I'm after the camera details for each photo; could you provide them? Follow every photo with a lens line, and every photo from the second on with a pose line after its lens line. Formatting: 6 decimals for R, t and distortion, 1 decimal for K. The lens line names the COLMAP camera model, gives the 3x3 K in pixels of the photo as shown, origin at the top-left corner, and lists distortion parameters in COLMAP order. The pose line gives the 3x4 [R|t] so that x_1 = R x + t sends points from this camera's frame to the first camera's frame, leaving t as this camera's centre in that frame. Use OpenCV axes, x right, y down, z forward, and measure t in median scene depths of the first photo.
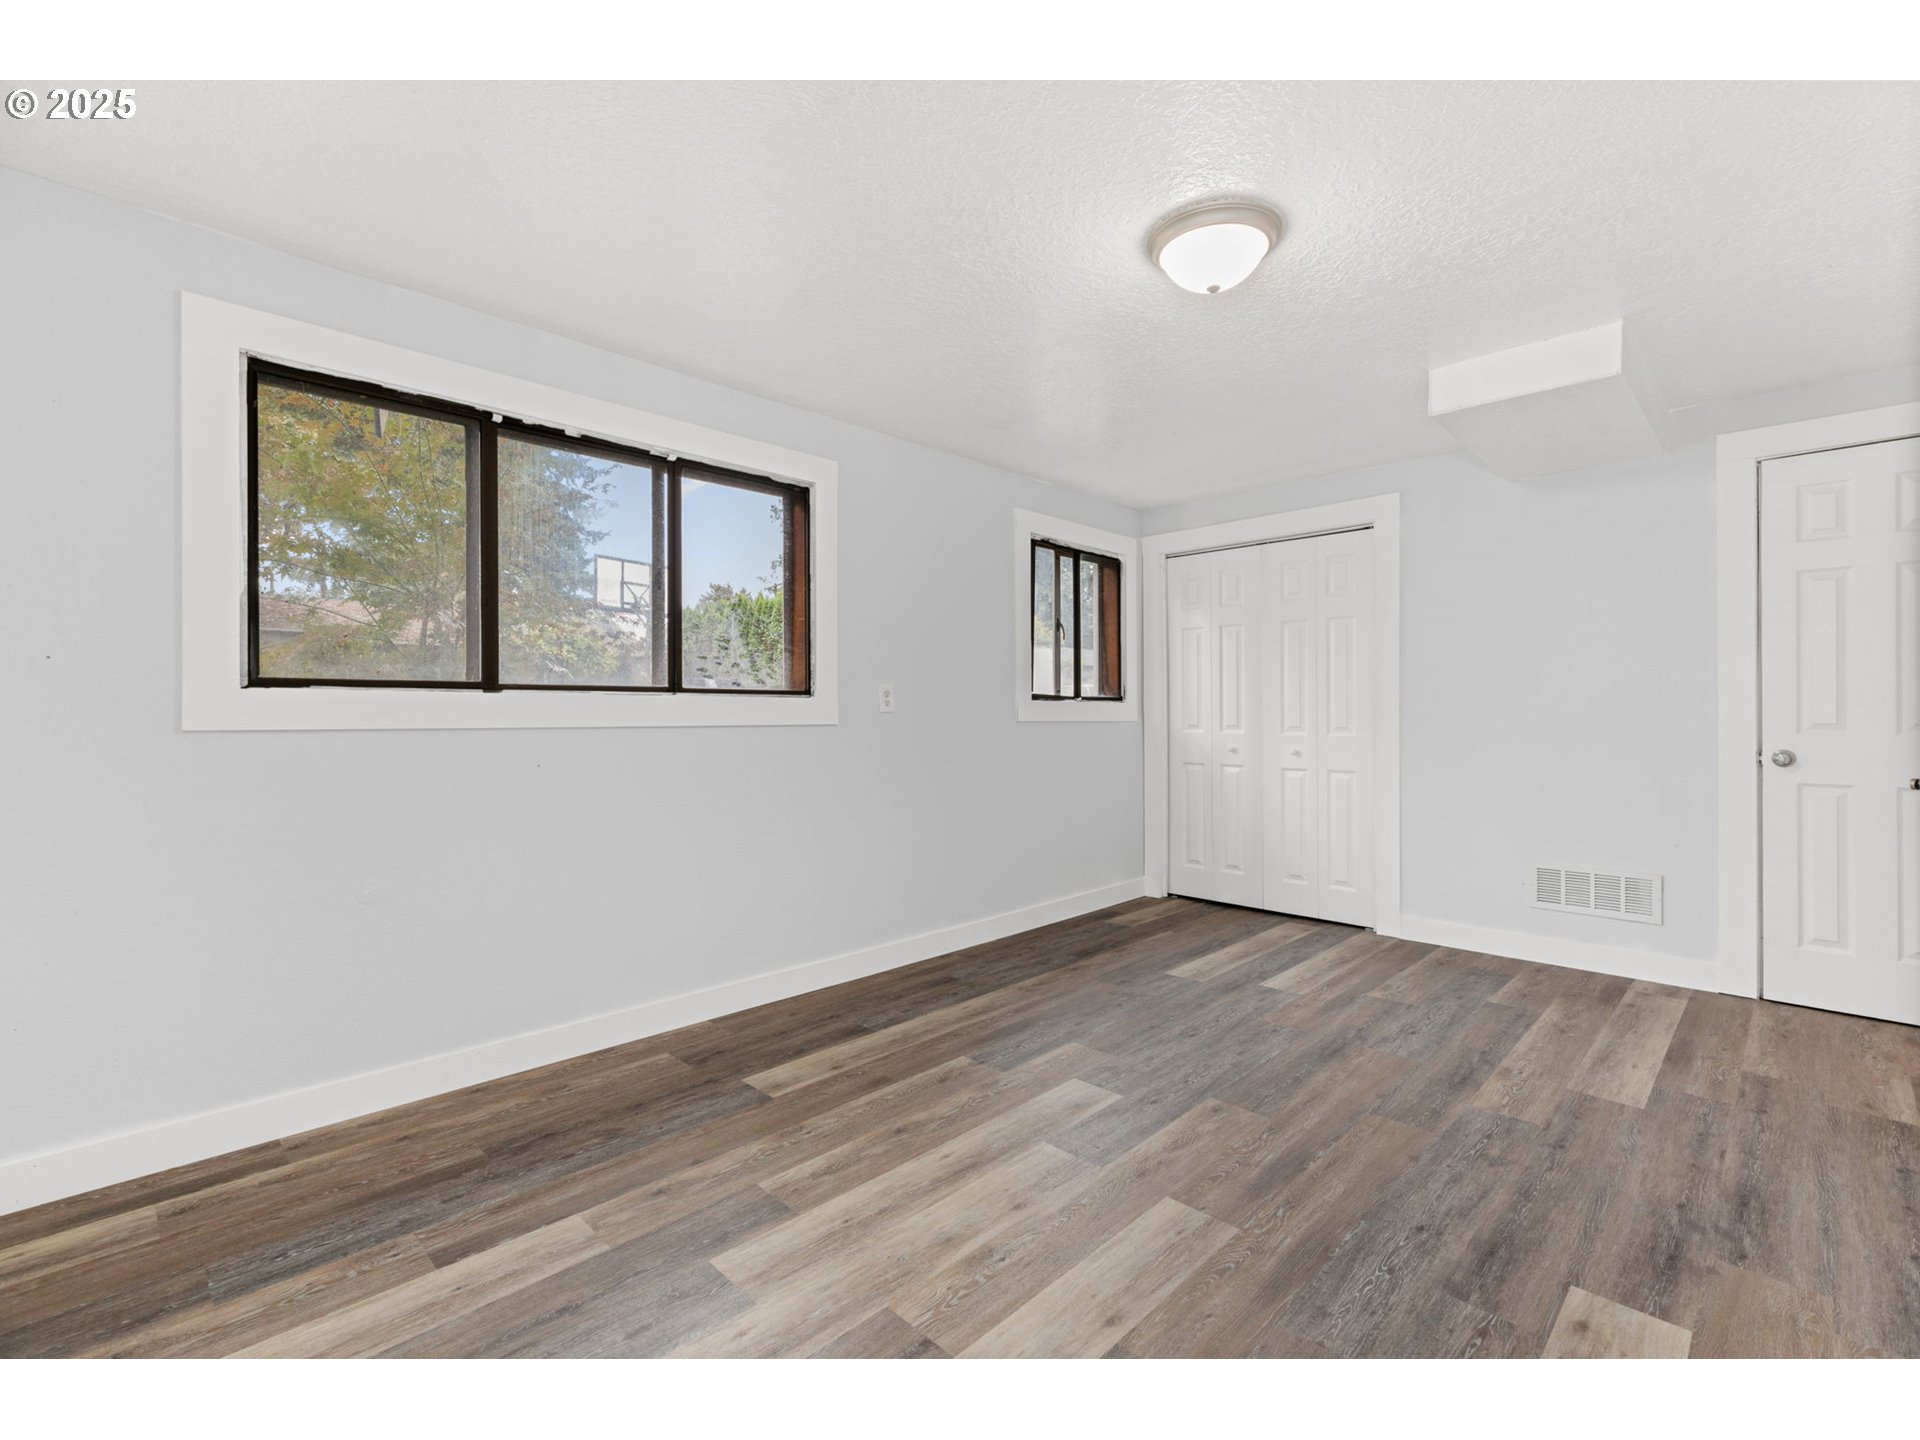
lens RADIAL K [[863.7, 0, 964.5], [0, 863.7, 727.0], [0, 0, 1]] dist [0.001969, 0.000351]
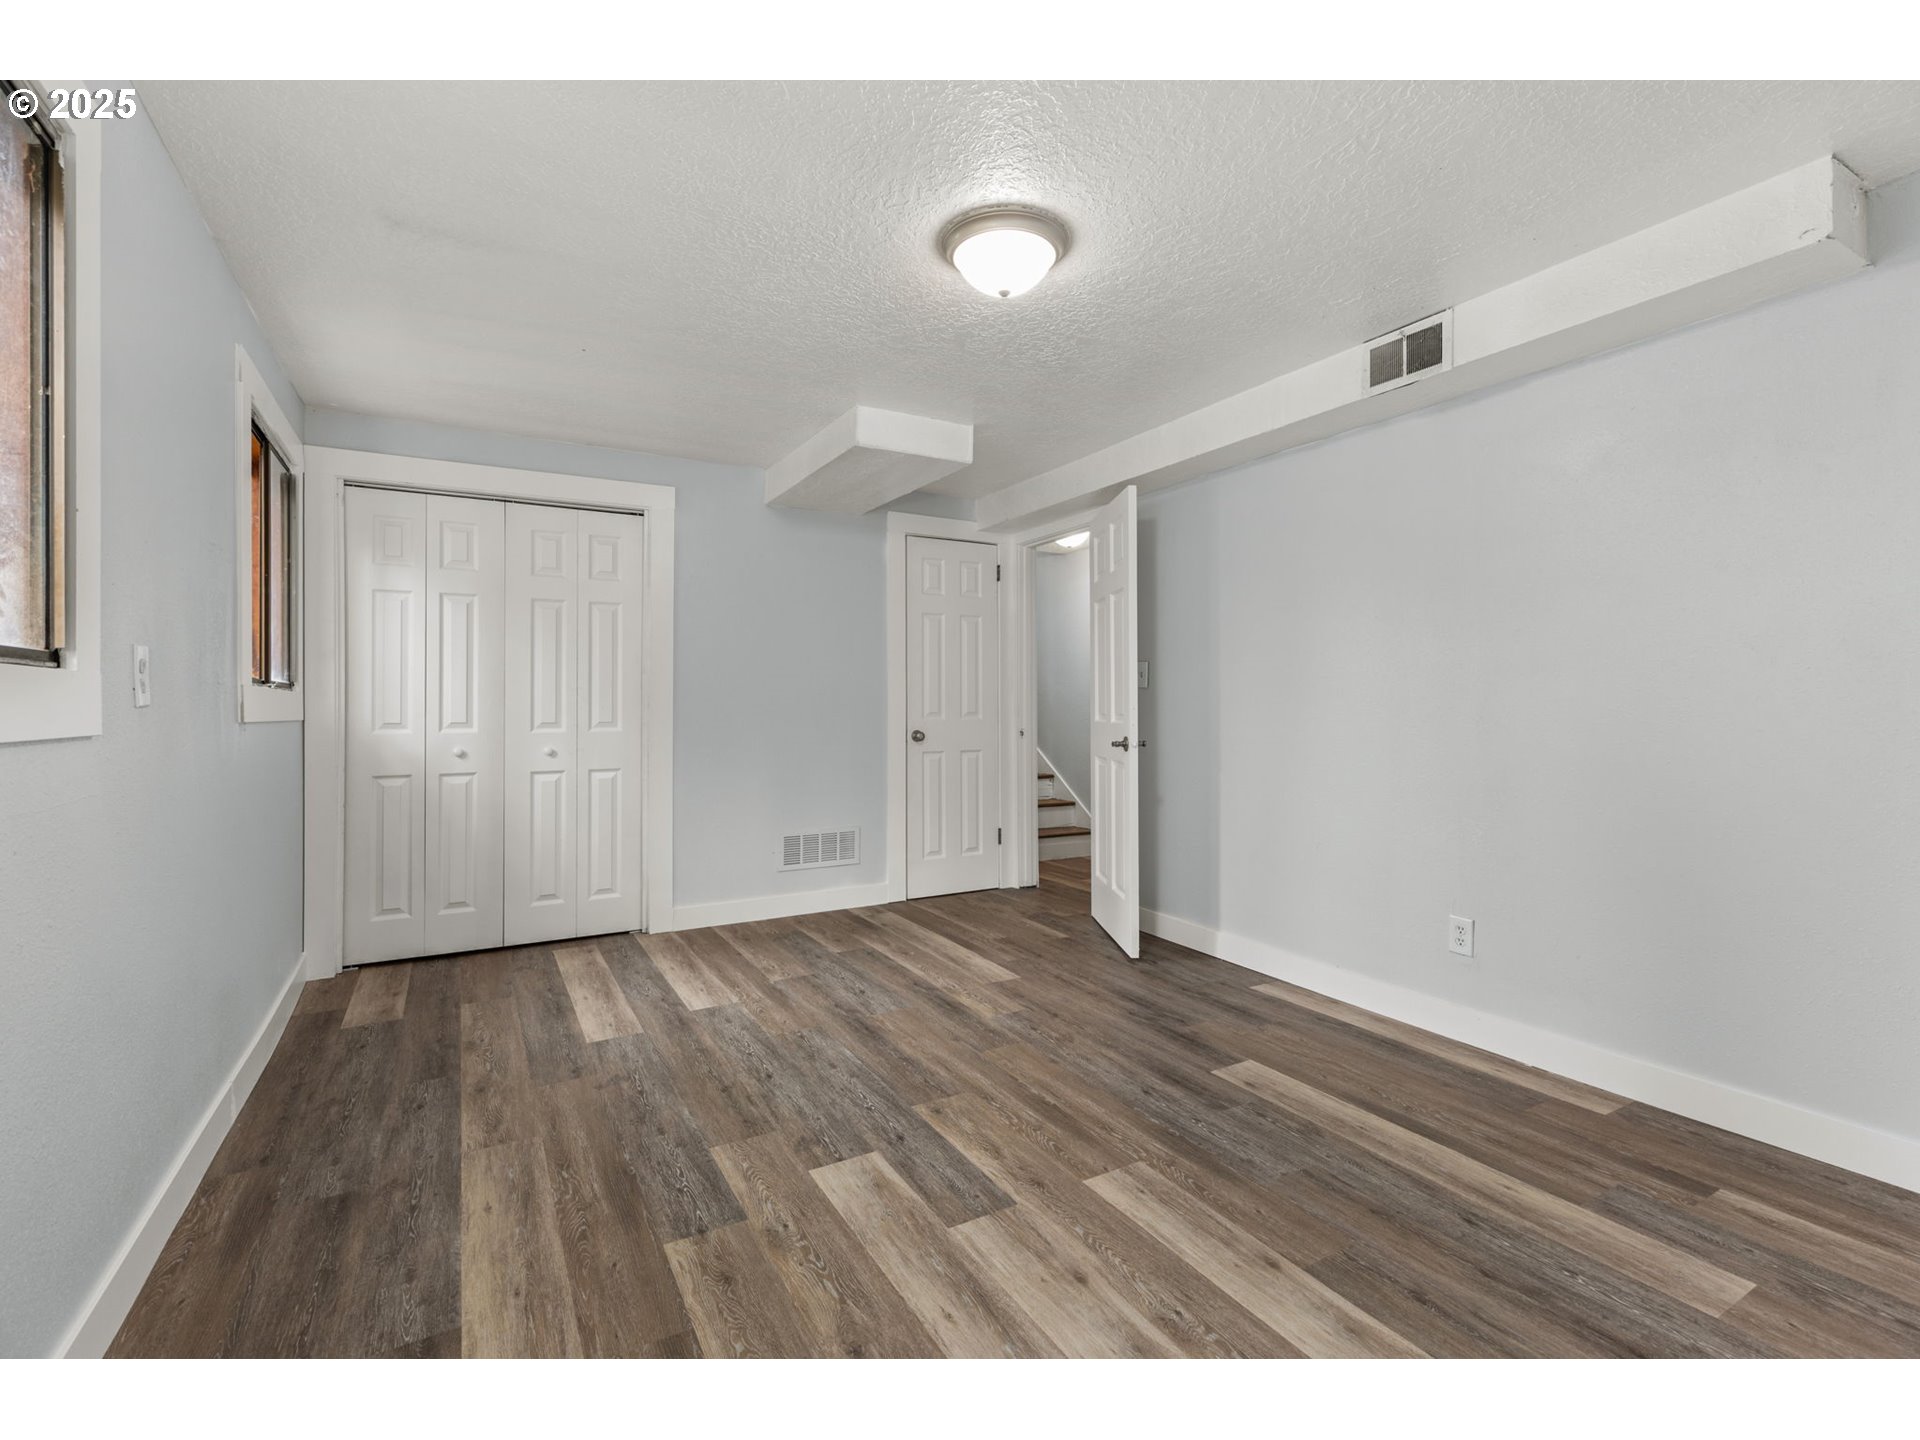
lens RADIAL K [[864.6, 0, 956.8], [0, 864.6, 708.2], [0, 0, 1]] dist [0.003124, 0.000032]
pose [[0.266932, -0.005050, 0.963702, -0.492190], [0.018809, 0.999823, 0.000029, -0.010455], [-0.963532, 0.018118, 0.266980, 0.539452]]
